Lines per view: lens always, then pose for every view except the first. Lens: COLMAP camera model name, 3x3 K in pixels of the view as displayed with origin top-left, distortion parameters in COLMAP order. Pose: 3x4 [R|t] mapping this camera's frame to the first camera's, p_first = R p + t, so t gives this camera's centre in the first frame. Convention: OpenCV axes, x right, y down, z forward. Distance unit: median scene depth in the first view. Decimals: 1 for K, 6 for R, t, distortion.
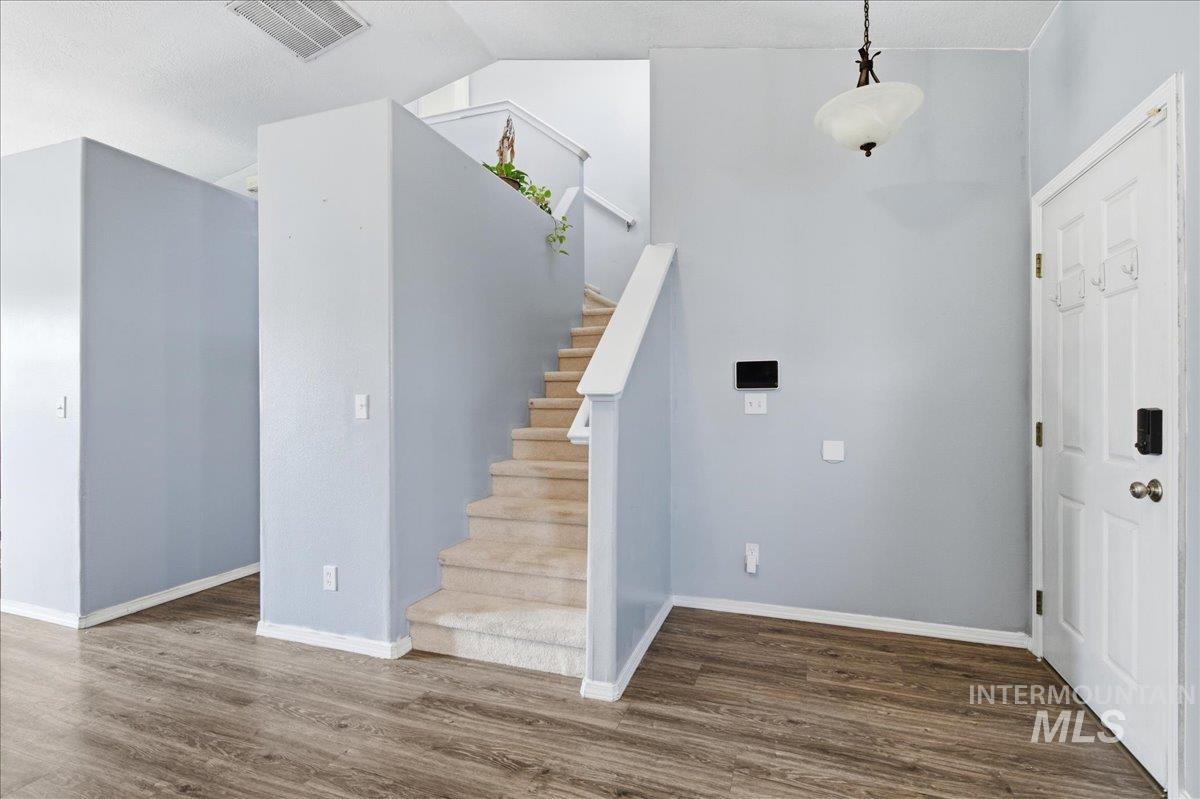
lens RADIAL K [[564.2, 0, 593.5], [0, 564.2, 395.0], [0, 0, 1]] dist [0.011784, -0.002550]
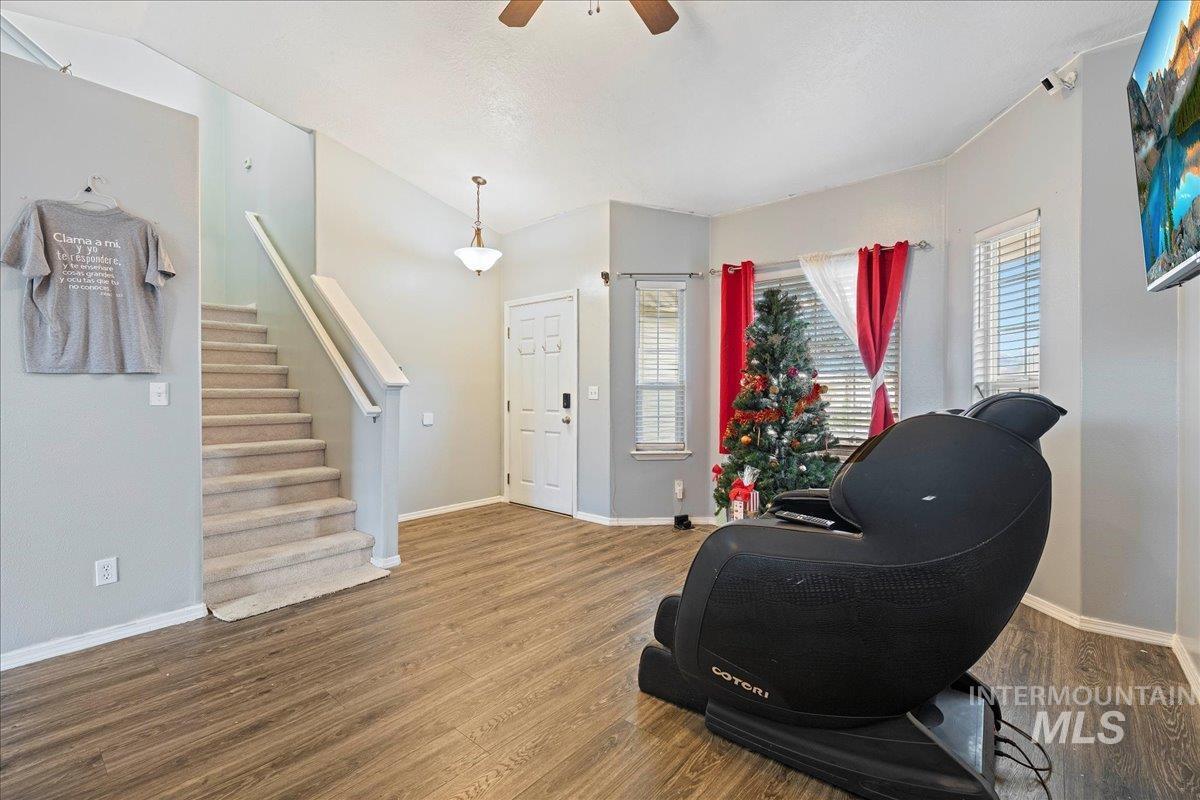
lens RADIAL K [[514.5, 0, 610.7], [0, 514.5, 389.4], [0, 0, 1]] dist [0.012663, -0.000679]
pose [[0.347974, 0.007602, 0.937474, -0.986449], [-0.008256, 0.999953, -0.005045, 0.008827], [-0.937468, -0.005984, 0.348020, -0.116351]]
